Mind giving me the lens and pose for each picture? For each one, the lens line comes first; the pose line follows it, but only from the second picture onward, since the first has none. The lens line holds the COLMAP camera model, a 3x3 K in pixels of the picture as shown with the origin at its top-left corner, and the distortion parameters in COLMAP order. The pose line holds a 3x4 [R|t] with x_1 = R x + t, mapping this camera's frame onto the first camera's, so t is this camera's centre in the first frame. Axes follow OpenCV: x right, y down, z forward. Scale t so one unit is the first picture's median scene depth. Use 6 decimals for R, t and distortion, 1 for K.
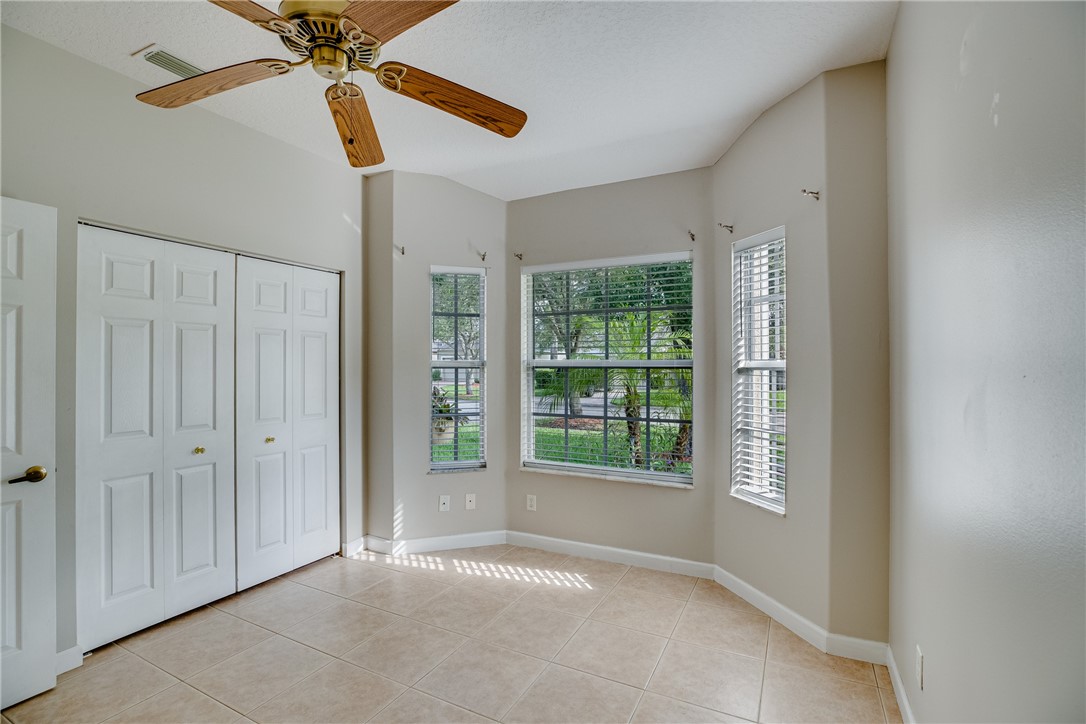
lens RADIAL K [[499.5, 0, 541.6], [0, 499.5, 362.7], [0, 0, 1]] dist [-0.044505, 0.013677]
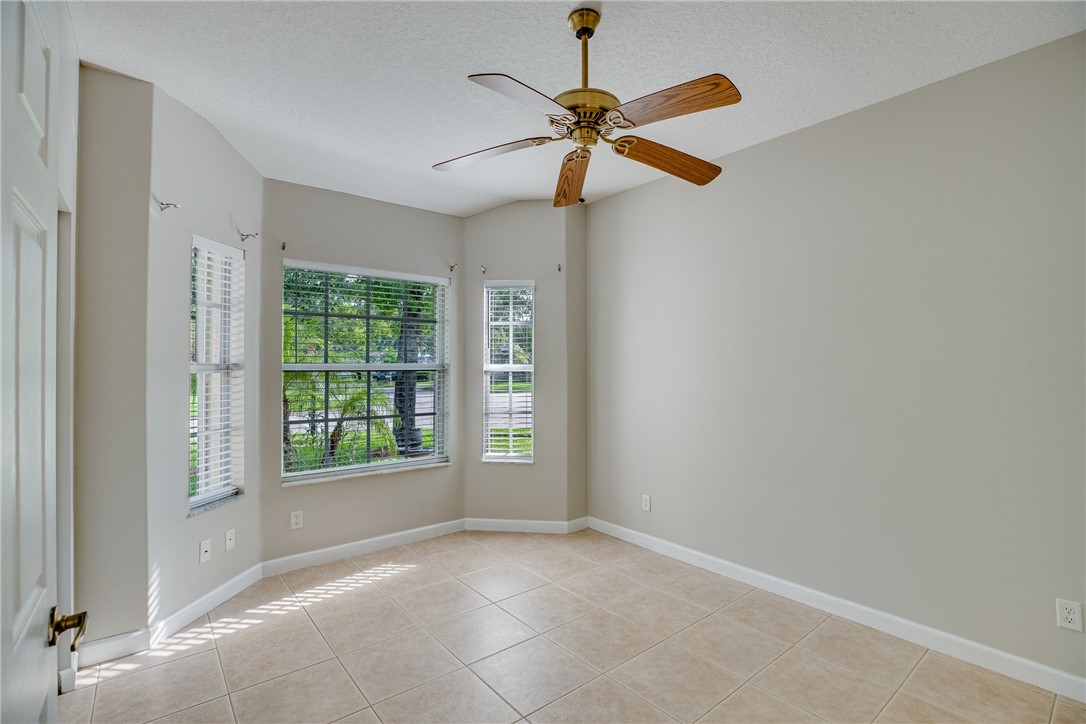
lens RADIAL K [[499.5, 0, 544.1], [0, 499.5, 361.3], [0, 0, 1]] dist [-0.044505, 0.013677]
pose [[0.405495, 0.007594, 0.914066, -0.725221], [-0.000107, 0.999966, -0.008260, -0.000624], [-0.914097, 0.003252, 0.405482, 0.243785]]
